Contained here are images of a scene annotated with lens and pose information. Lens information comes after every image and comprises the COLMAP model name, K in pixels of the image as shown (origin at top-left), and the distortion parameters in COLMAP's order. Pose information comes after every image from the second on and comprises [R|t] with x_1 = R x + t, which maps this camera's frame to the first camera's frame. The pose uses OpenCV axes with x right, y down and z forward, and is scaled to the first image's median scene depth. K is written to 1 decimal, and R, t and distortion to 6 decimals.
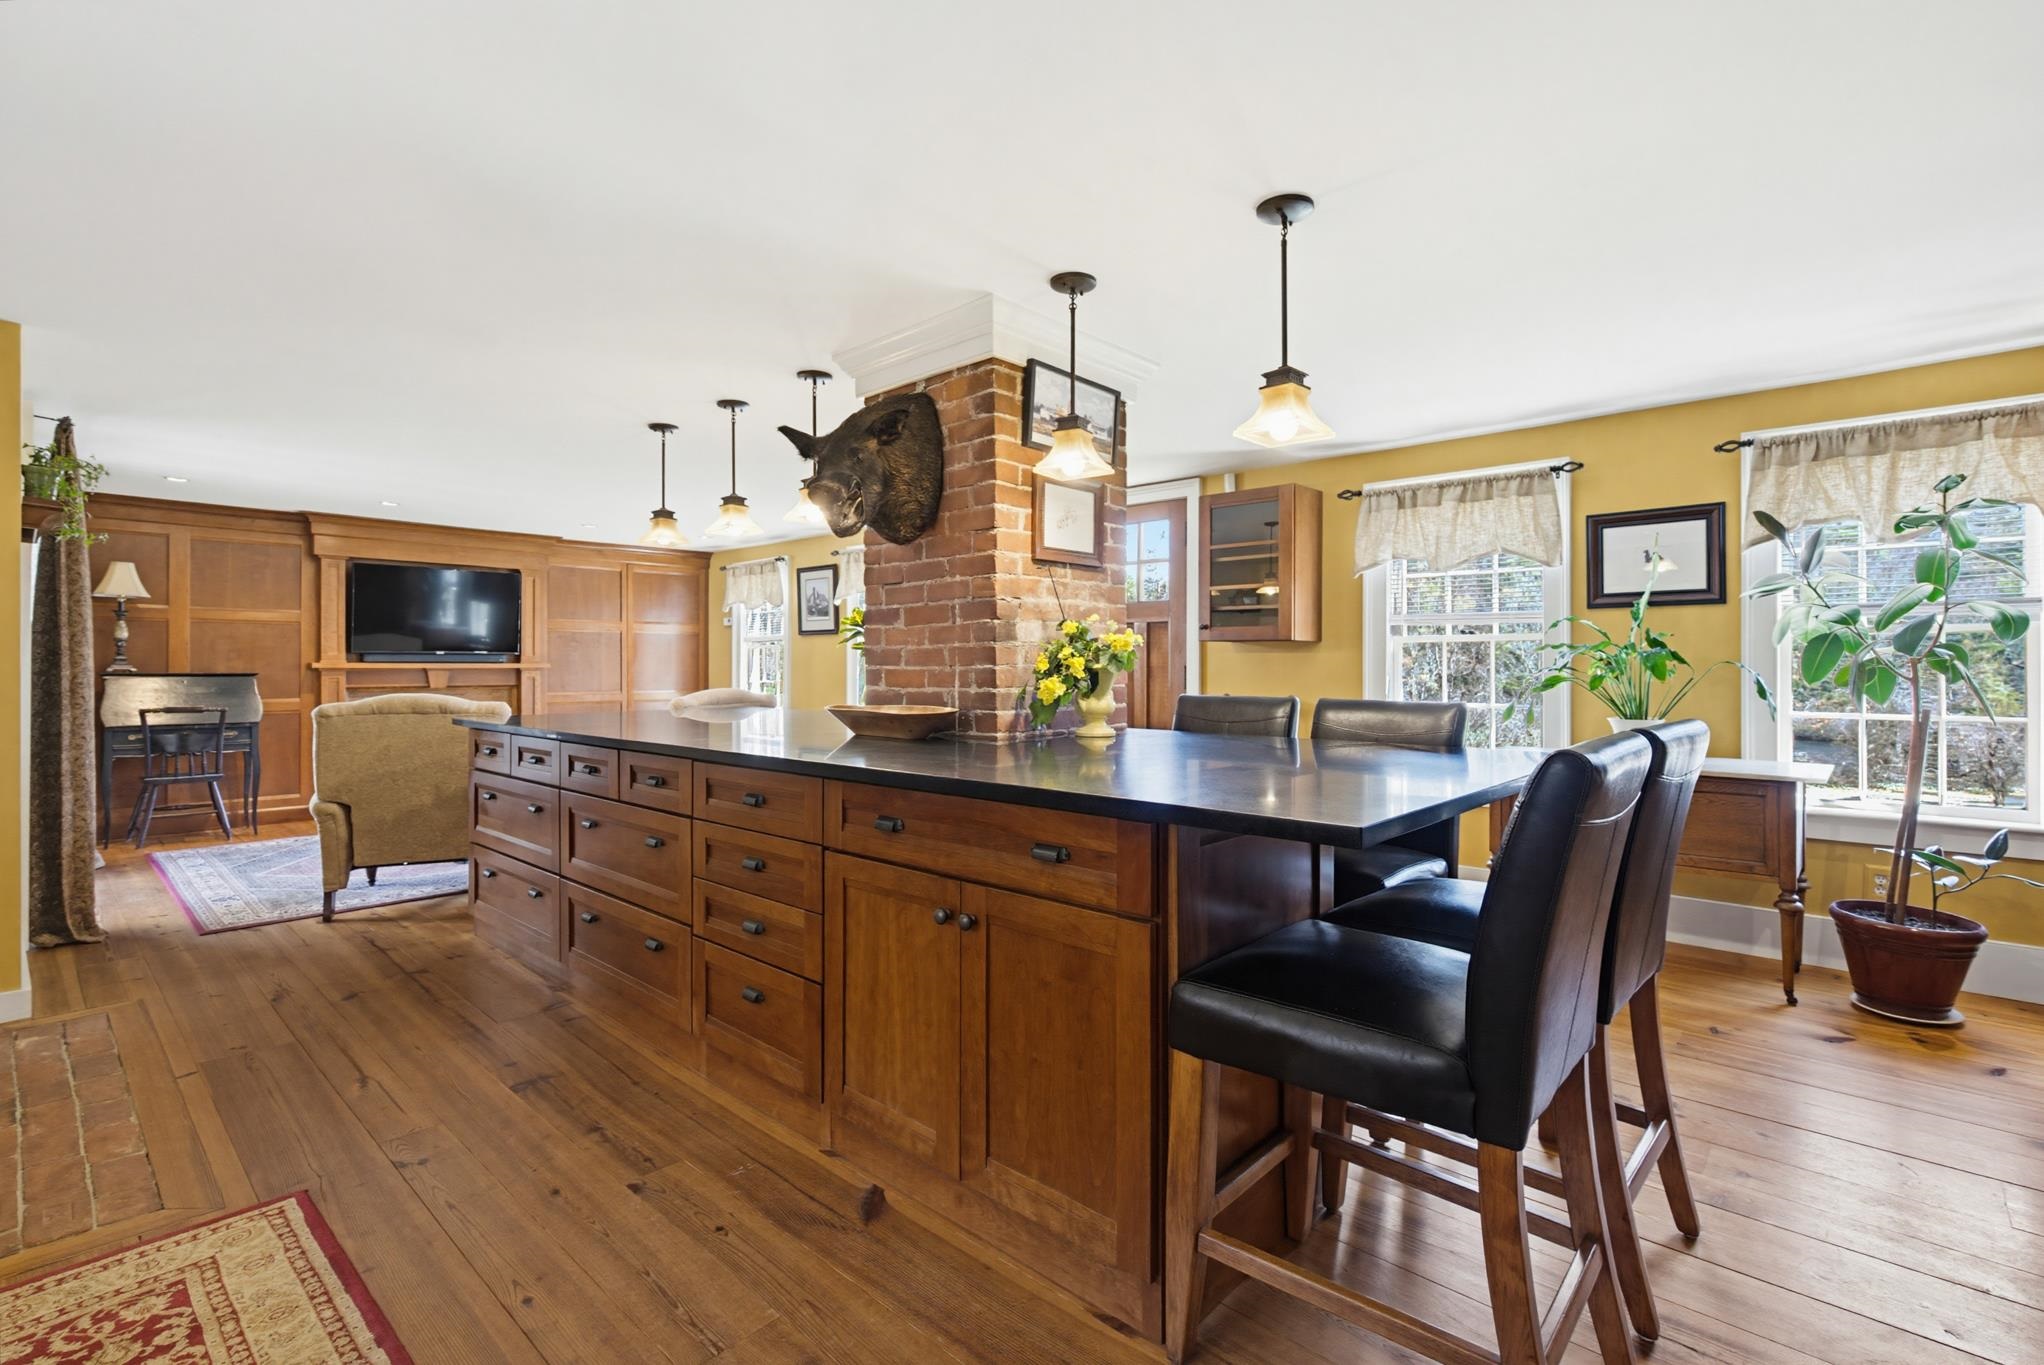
lens RADIAL K [[913.9, 0, 1018.8], [0, 913.9, 667.1], [0, 0, 1]] dist [0.011066, -0.003822]
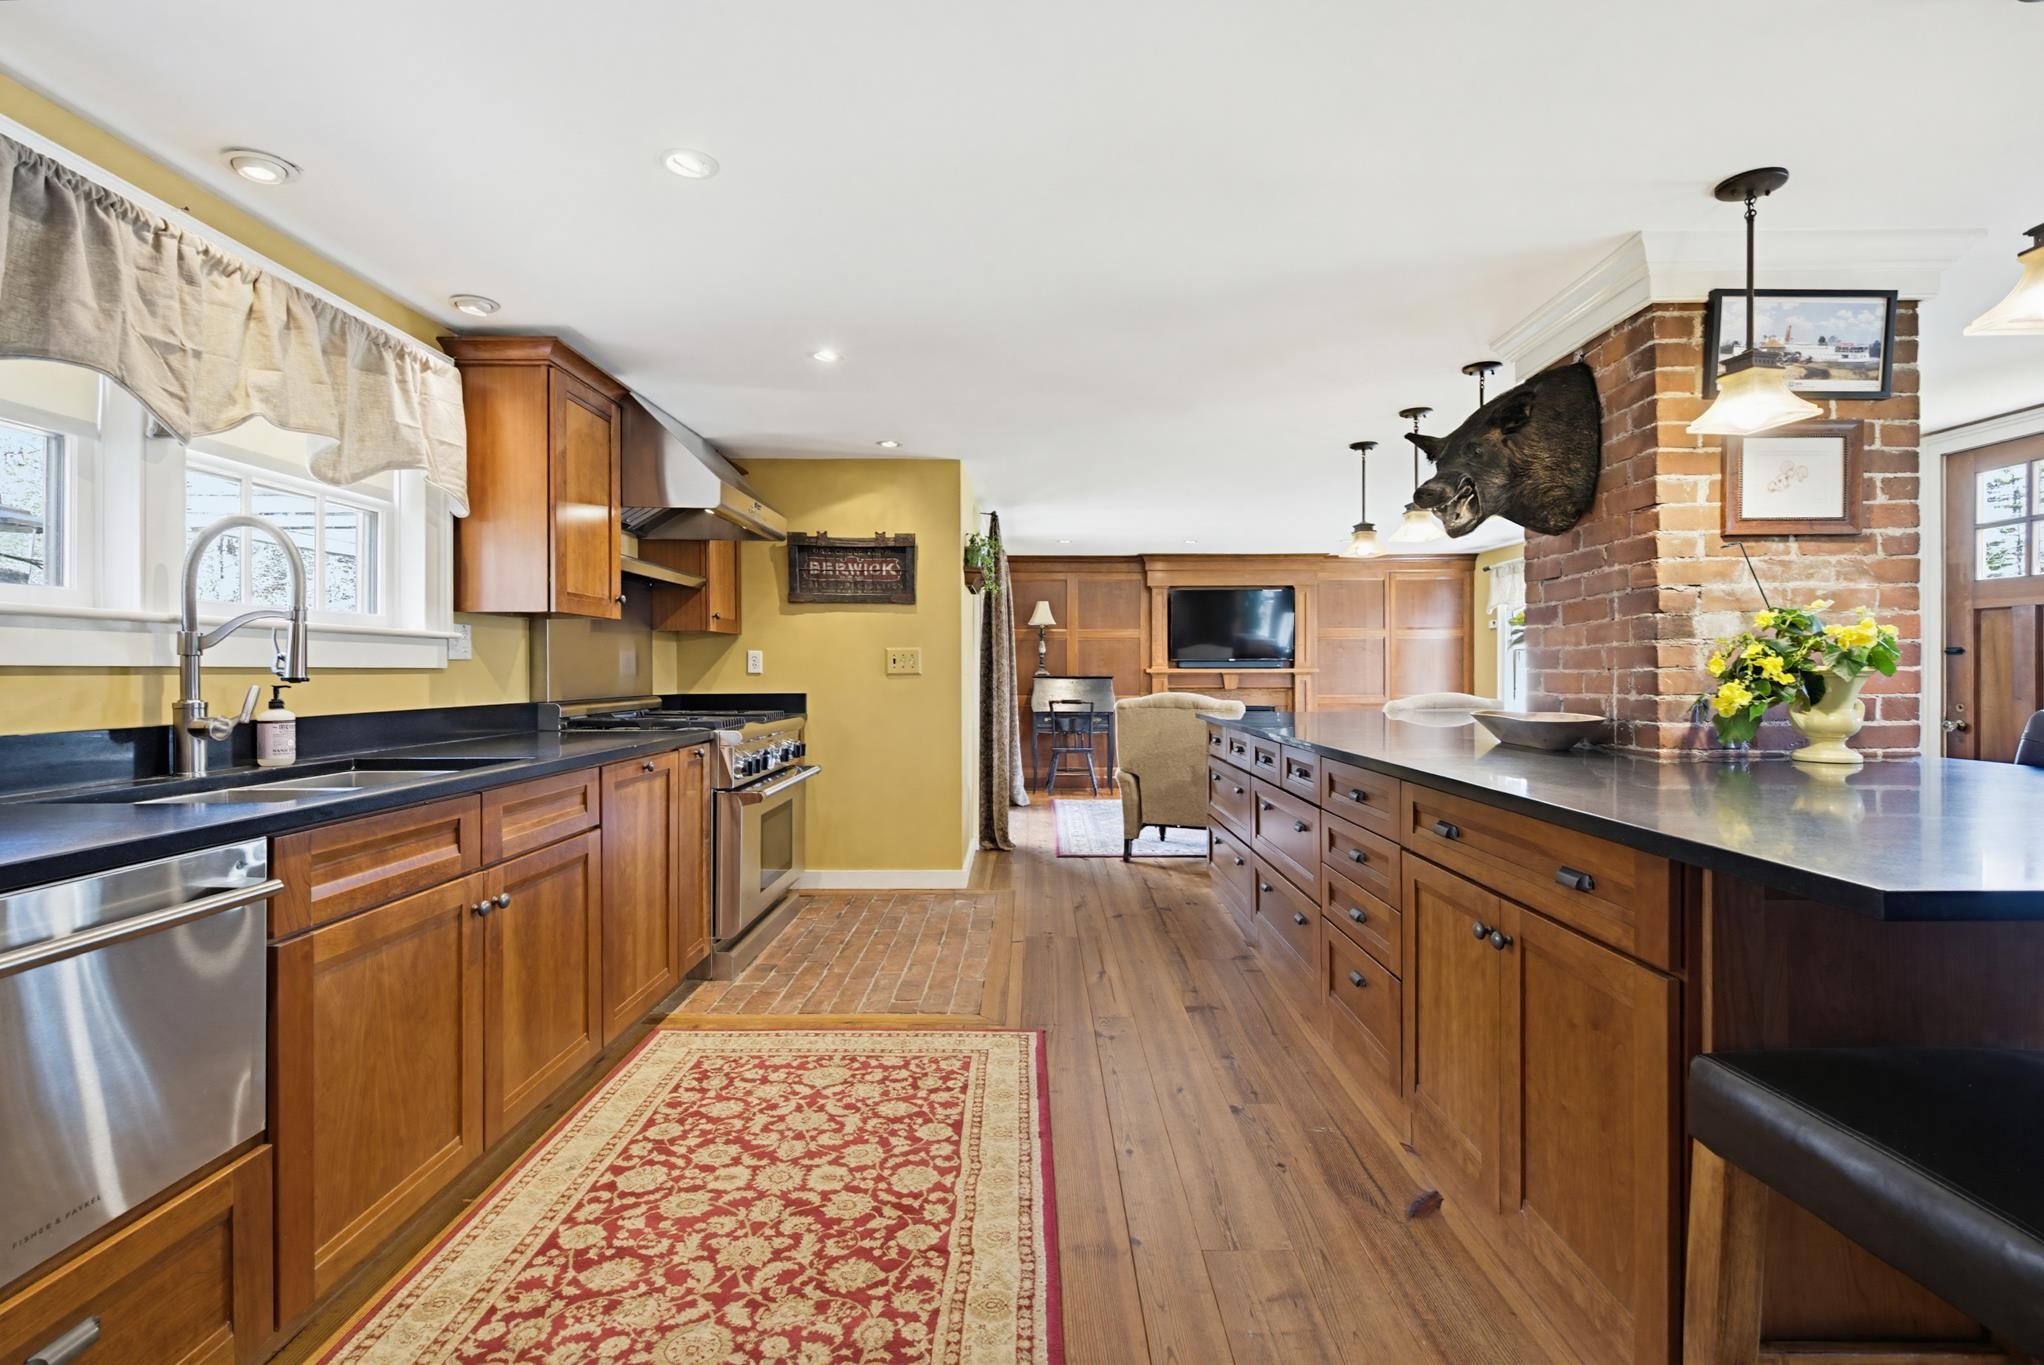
lens RADIAL K [[911.9, 0, 1049.2], [0, 911.9, 677.7], [0, 0, 1]] dist [0.000396, -0.000458]
pose [[0.684083, 0.003120, -0.729398, 0.171387], [0.001559, 0.999982, 0.005739, 0.001237], [0.729403, -0.005063, 0.684066, 0.012924]]
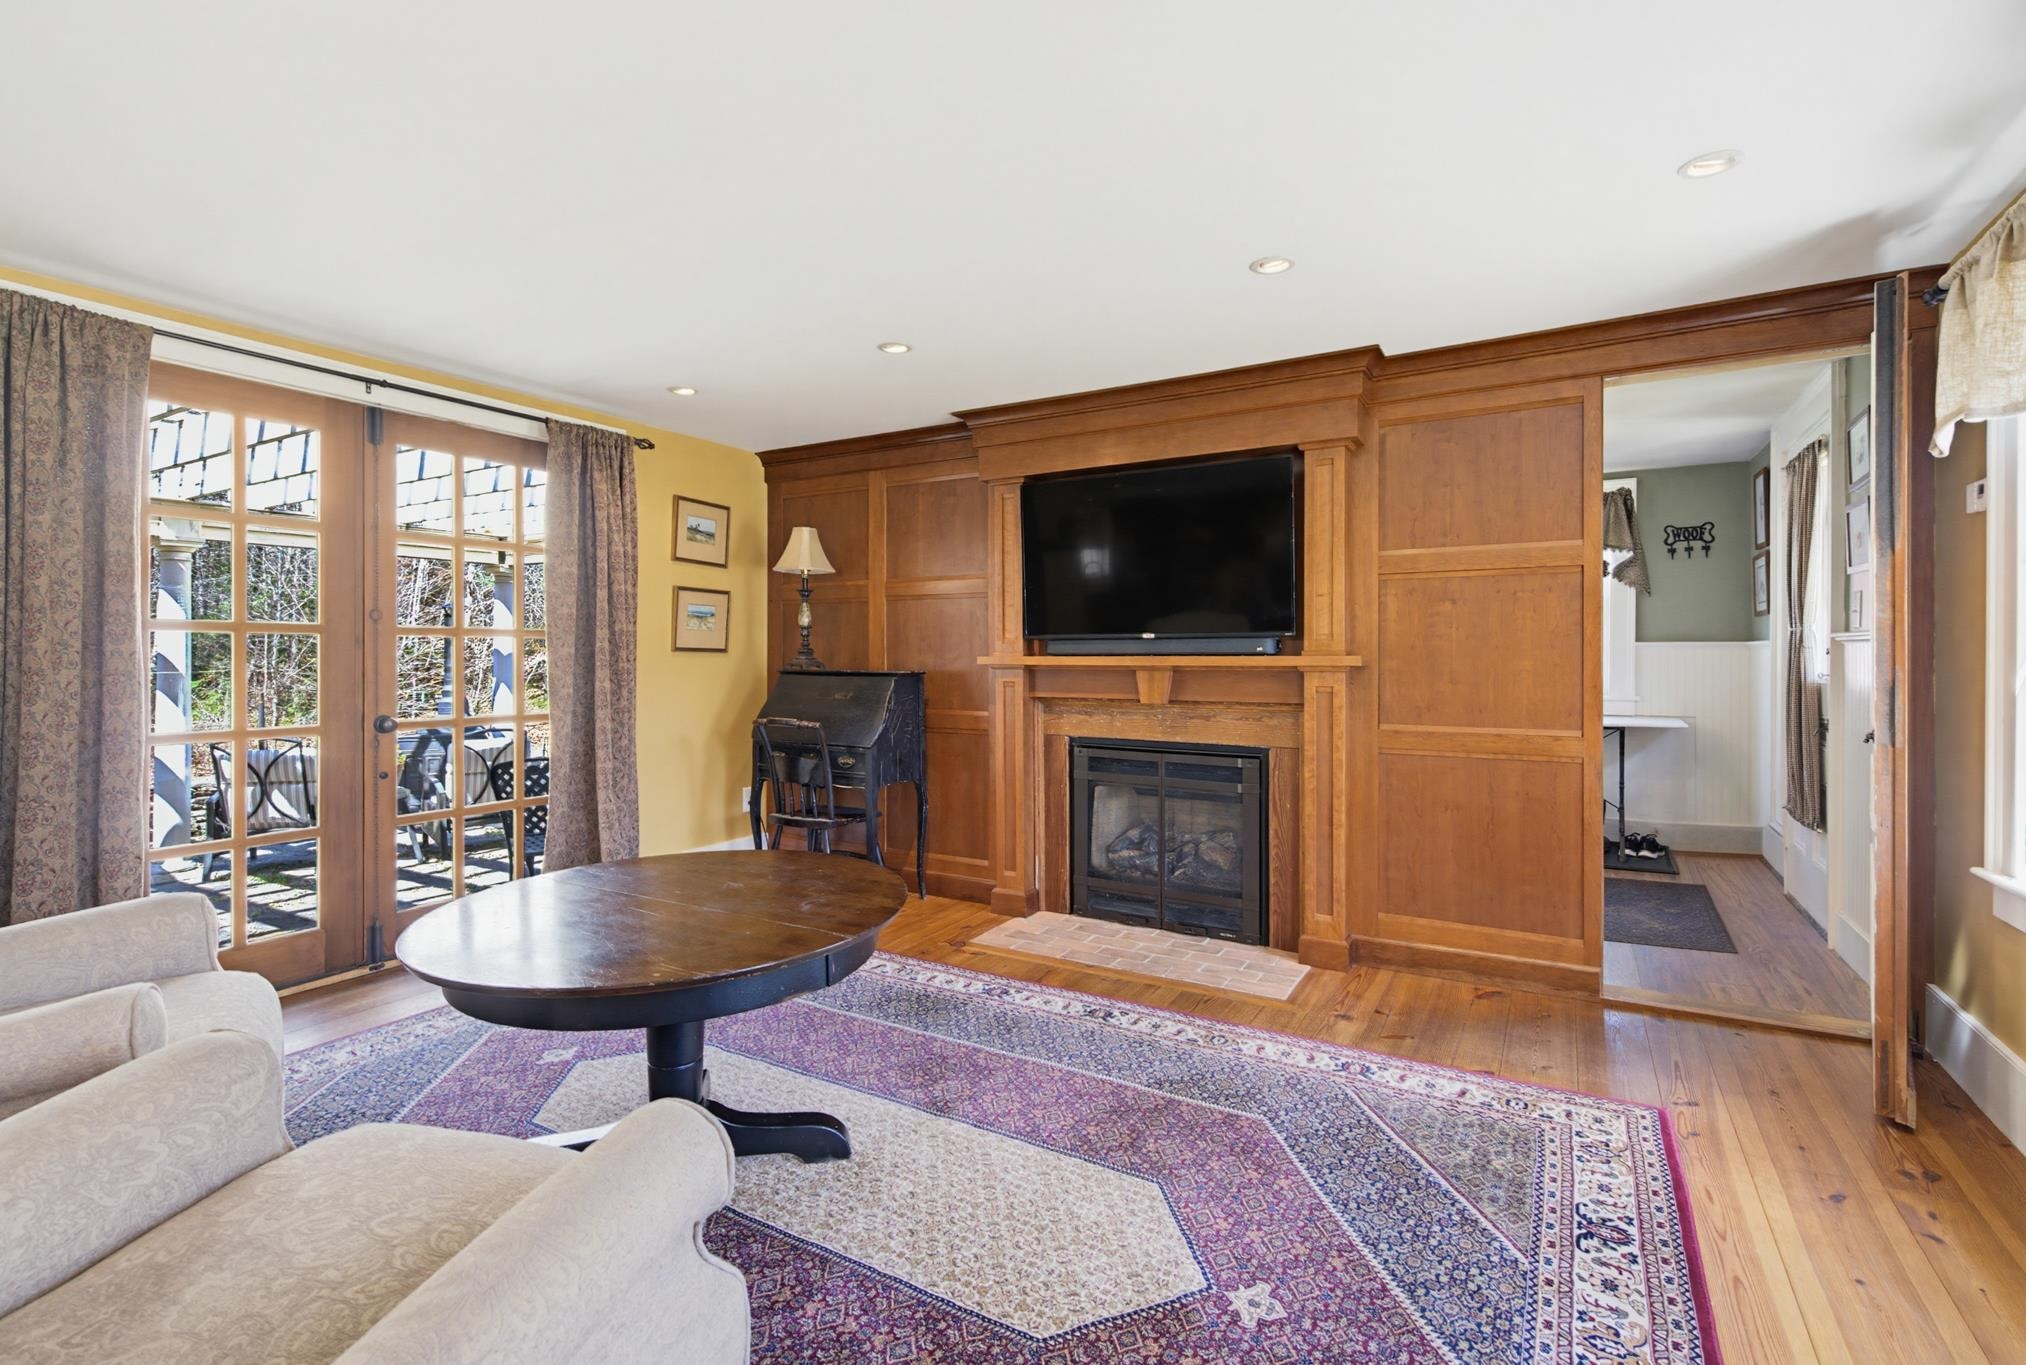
lens RADIAL K [[930.8, 0, 1014.6], [0, 930.8, 653.6], [0, 0, 1]] dist [-0.000064, -0.000087]
pose [[0.195214, -0.002455, -0.980758, -0.287715], [-0.000423, 0.999997, -0.002587, -0.008921], [0.980761, 0.000920, 0.195212, 1.759094]]
